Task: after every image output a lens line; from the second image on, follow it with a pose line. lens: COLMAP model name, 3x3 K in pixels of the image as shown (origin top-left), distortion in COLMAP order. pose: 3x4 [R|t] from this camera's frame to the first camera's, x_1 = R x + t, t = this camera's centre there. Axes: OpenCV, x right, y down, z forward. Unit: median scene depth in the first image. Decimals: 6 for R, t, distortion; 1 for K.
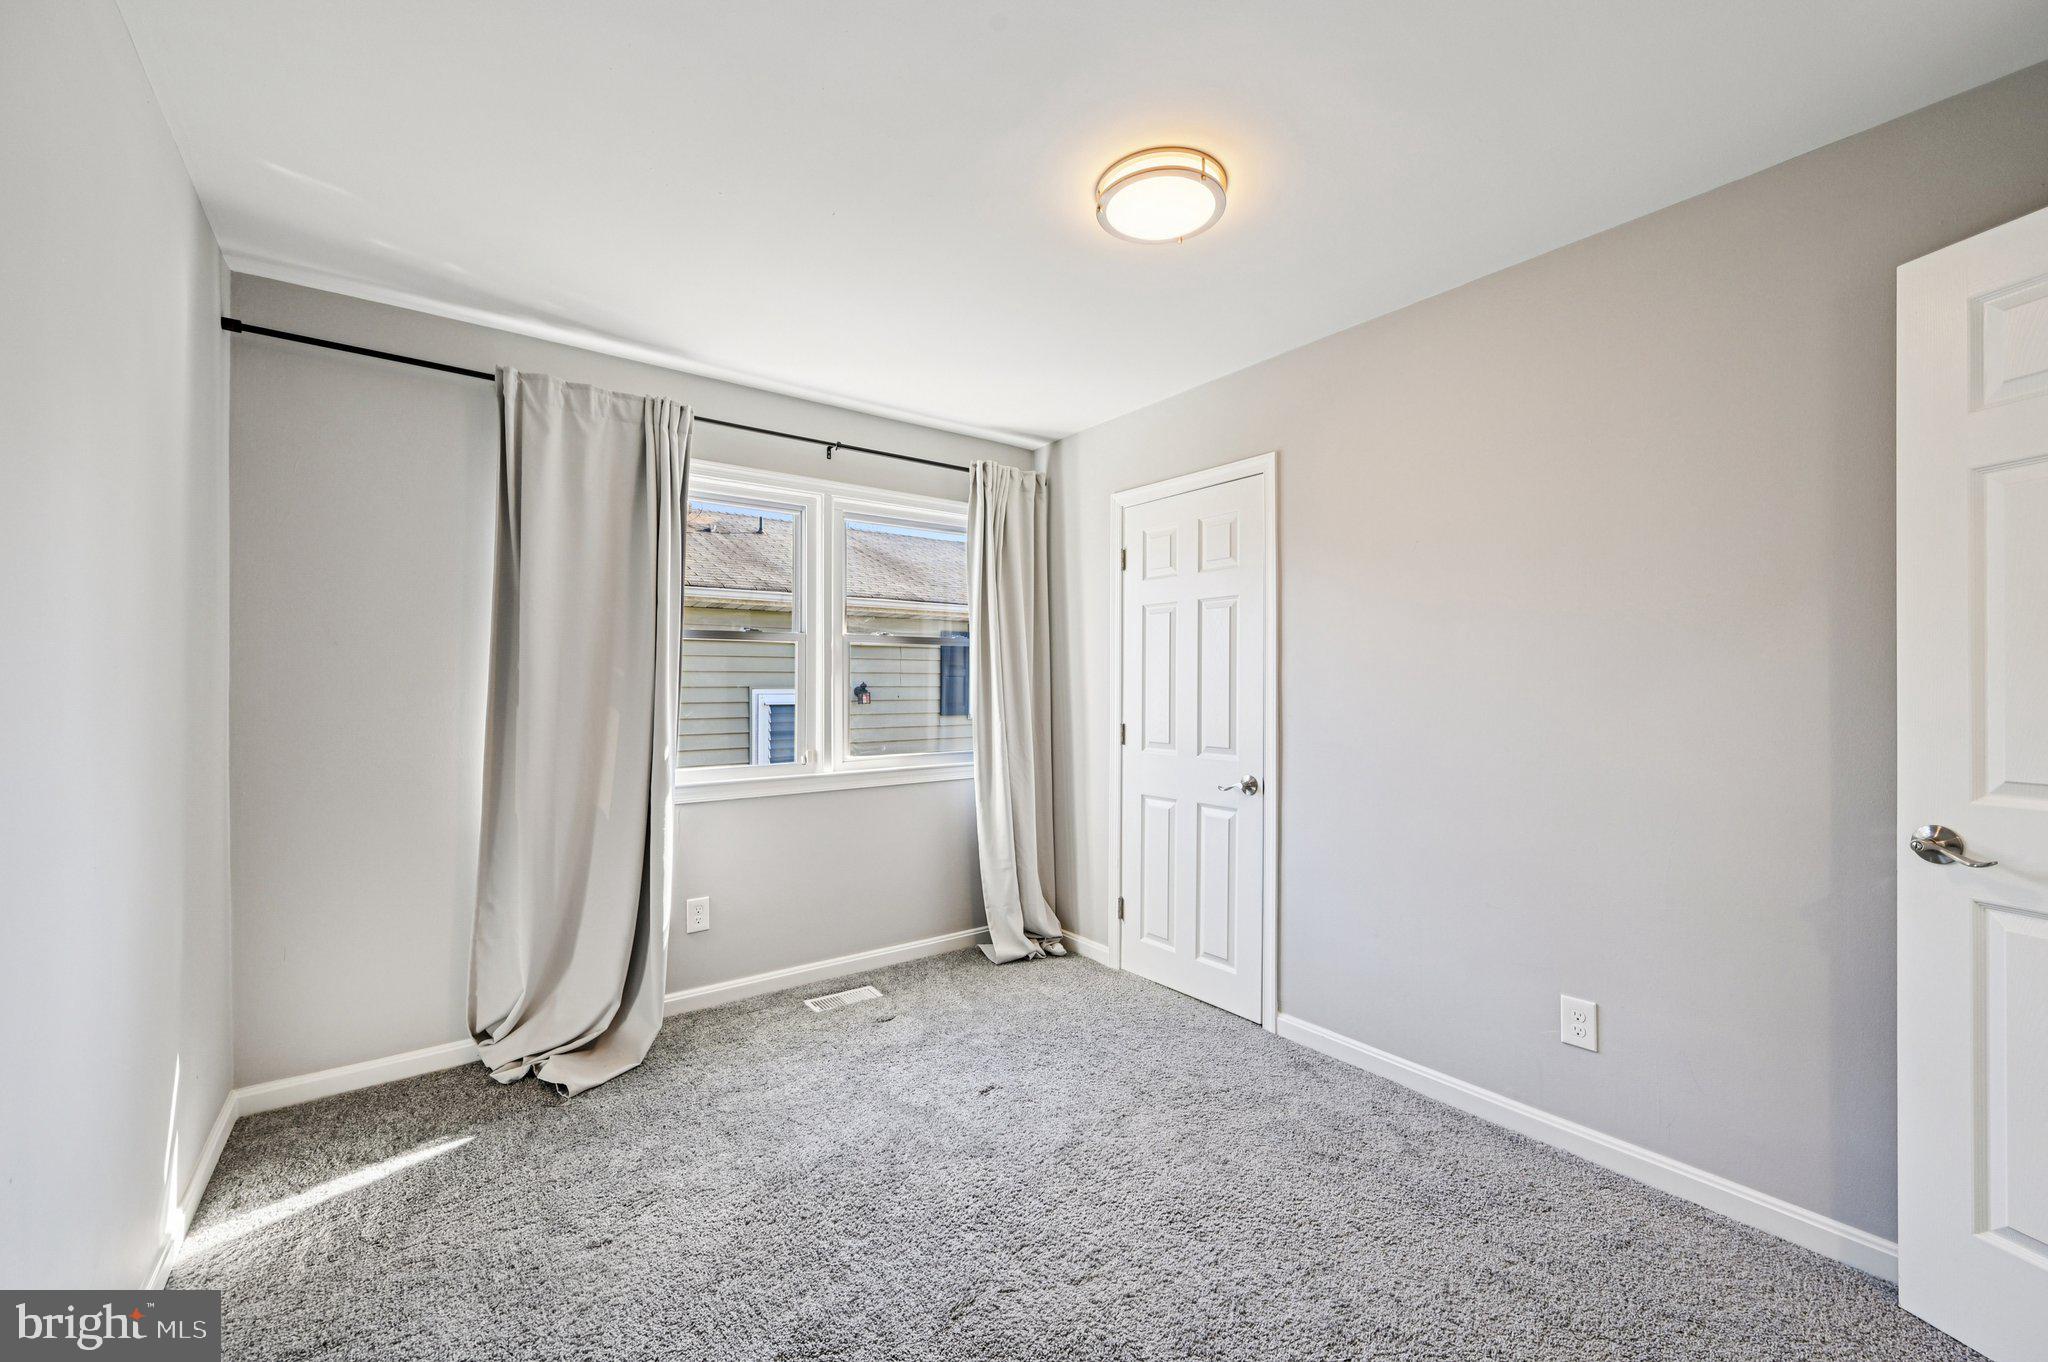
lens RADIAL K [[808.2, 0, 1033.7], [0, 808.2, 685.8], [0, 0, 1]] dist [-0.002171, -0.000112]
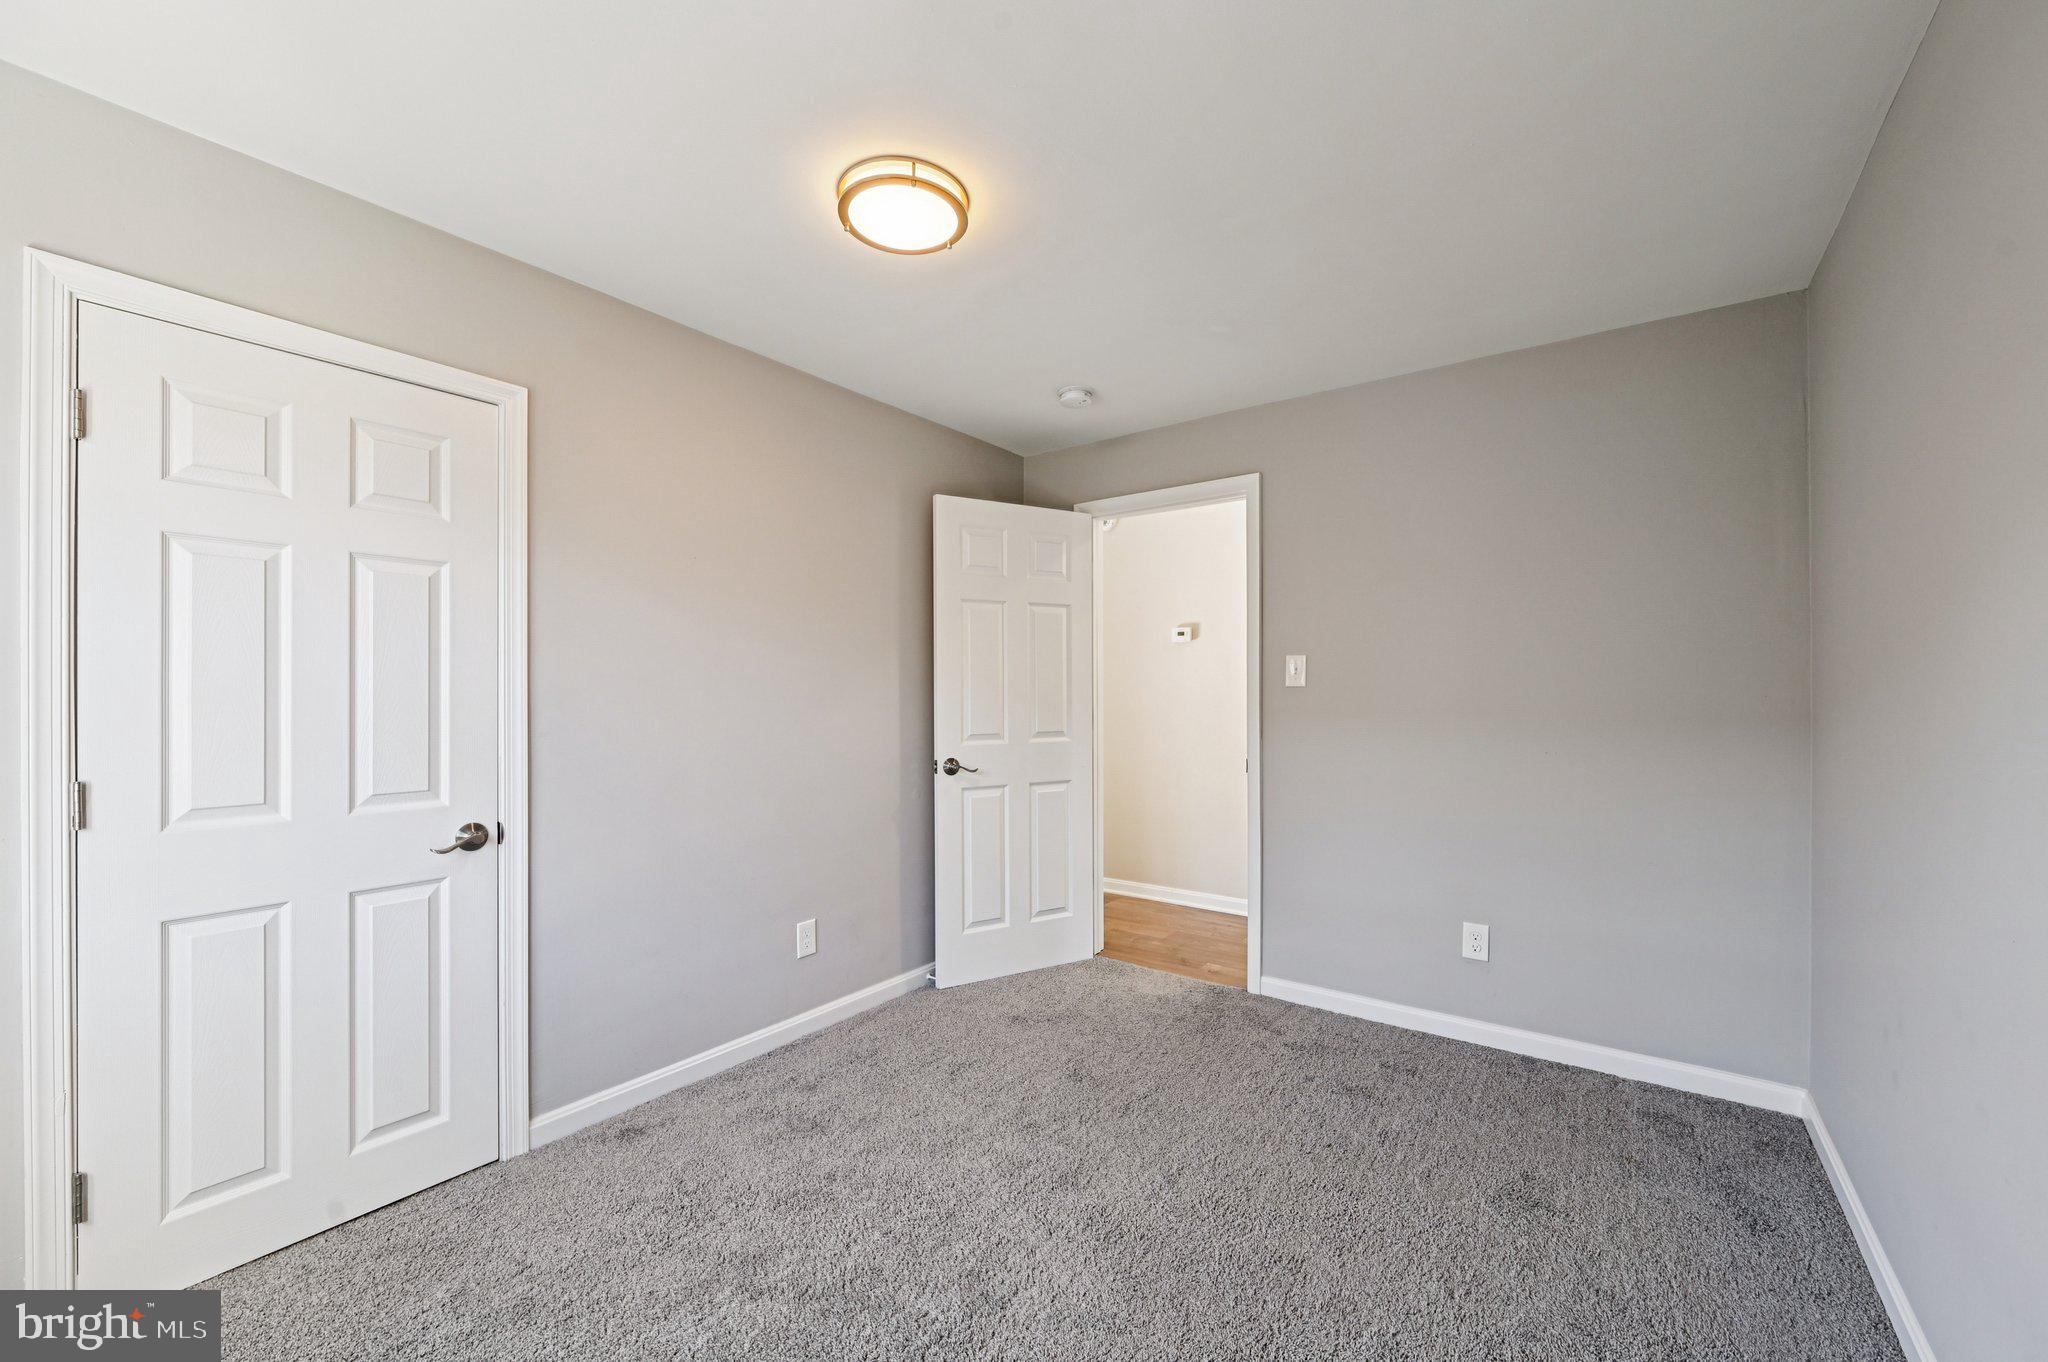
lens RADIAL K [[808.2, 0, 1033.7], [0, 808.2, 685.8], [0, 0, 1]] dist [-0.002171, -0.000112]
pose [[-0.282764, 0.008029, 0.959156, -0.568310], [0.000876, 0.999967, -0.008112, -0.002556], [-0.959189, -0.001454, -0.282762, 0.755742]]
